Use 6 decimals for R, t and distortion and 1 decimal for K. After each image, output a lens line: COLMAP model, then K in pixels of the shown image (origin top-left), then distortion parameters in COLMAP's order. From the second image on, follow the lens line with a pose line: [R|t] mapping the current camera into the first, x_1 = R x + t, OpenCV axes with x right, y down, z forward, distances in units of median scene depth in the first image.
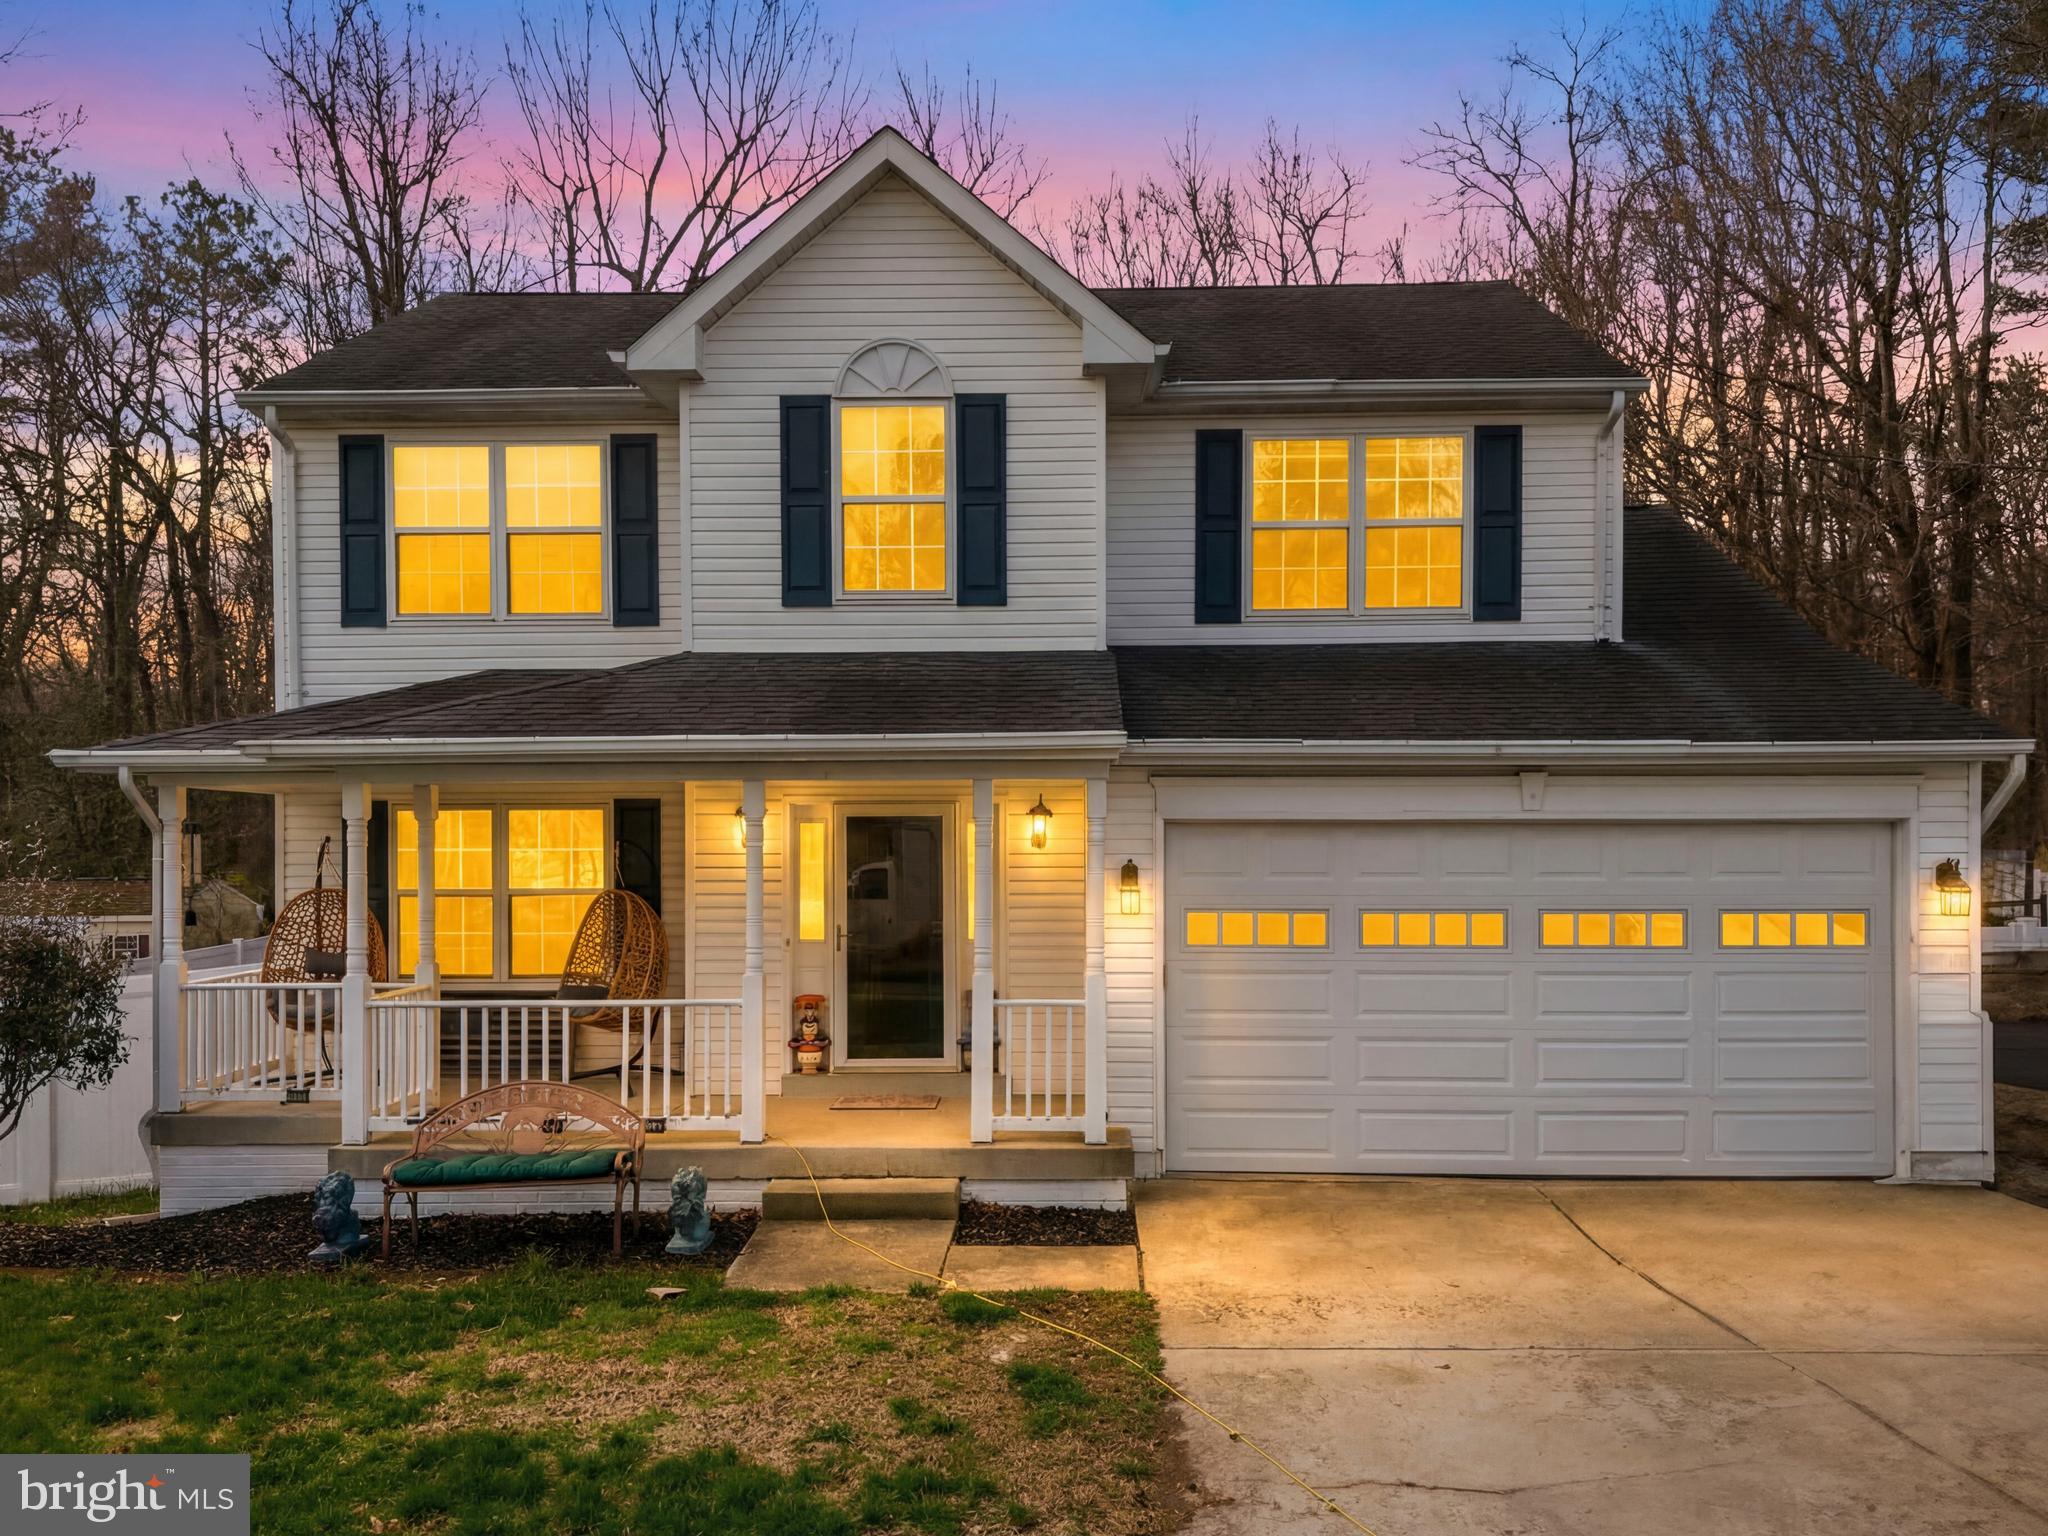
lens RADIAL K [[1502.0, 0, 1024.0], [0, 1502.0, 768.0], [0, 0, 1]] dist [0.057013, -0.033741]
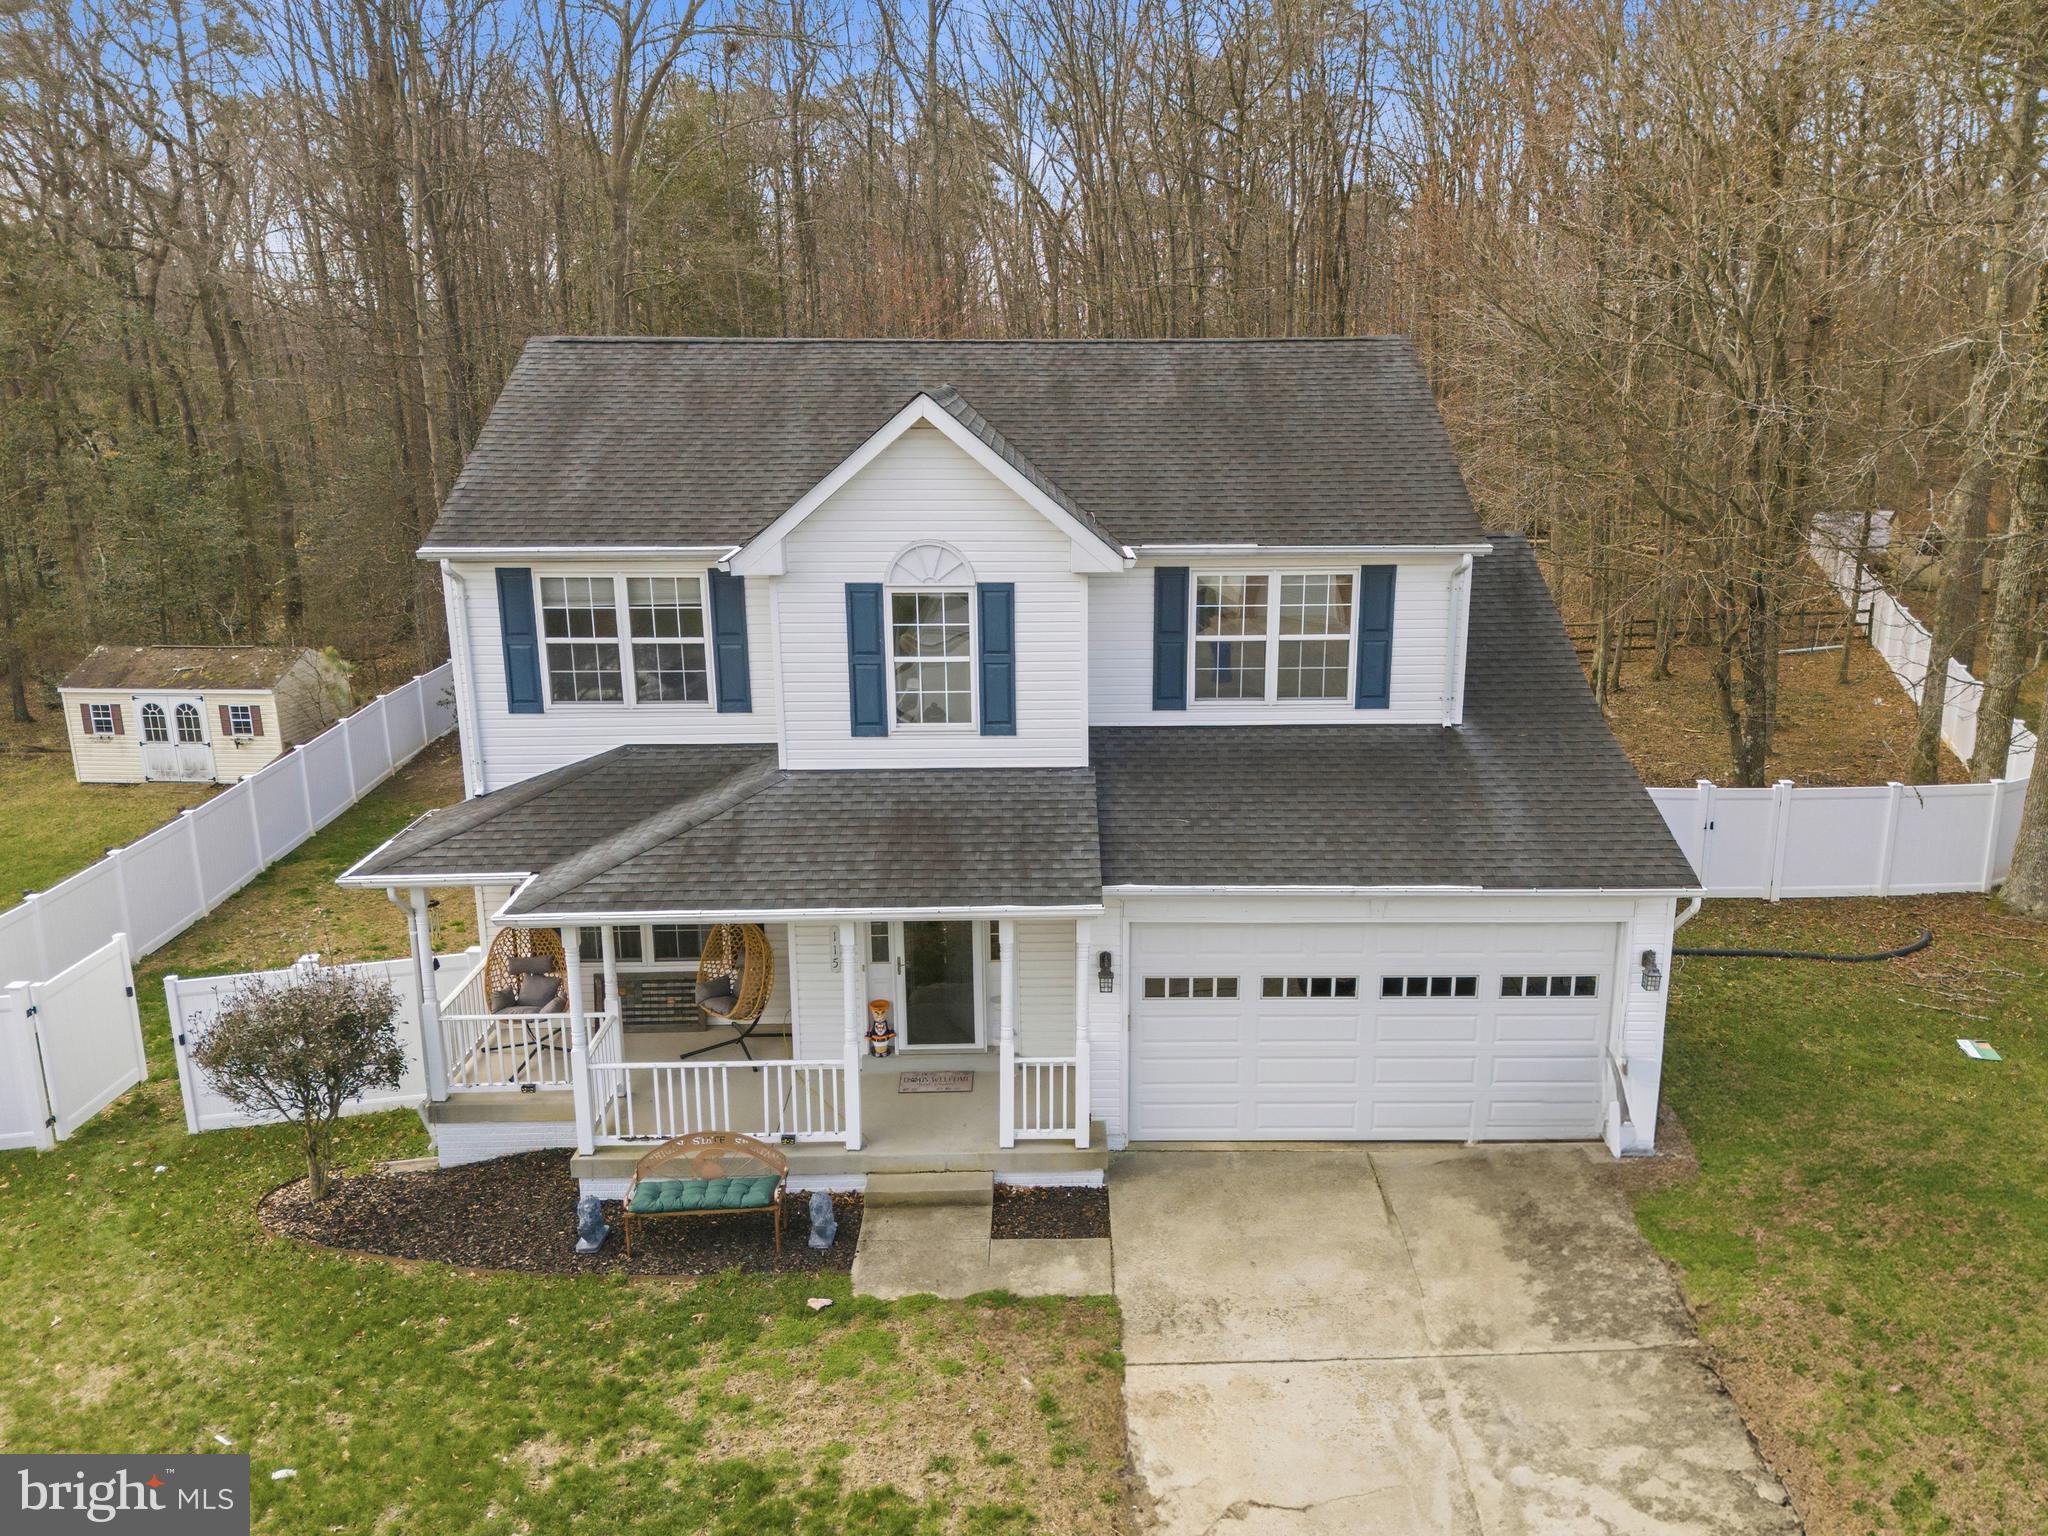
lens RADIAL K [[1412.6, 0, 1048.4], [0, 1412.6, 652.6], [0, 0, 1]] dist [0.053851, -0.001610]
pose [[0.999339, -0.011452, 0.034501, -0.029634], [0.004022, 0.978084, 0.208172, -0.530125], [-0.036128, -0.207895, 0.977484, -0.292366]]
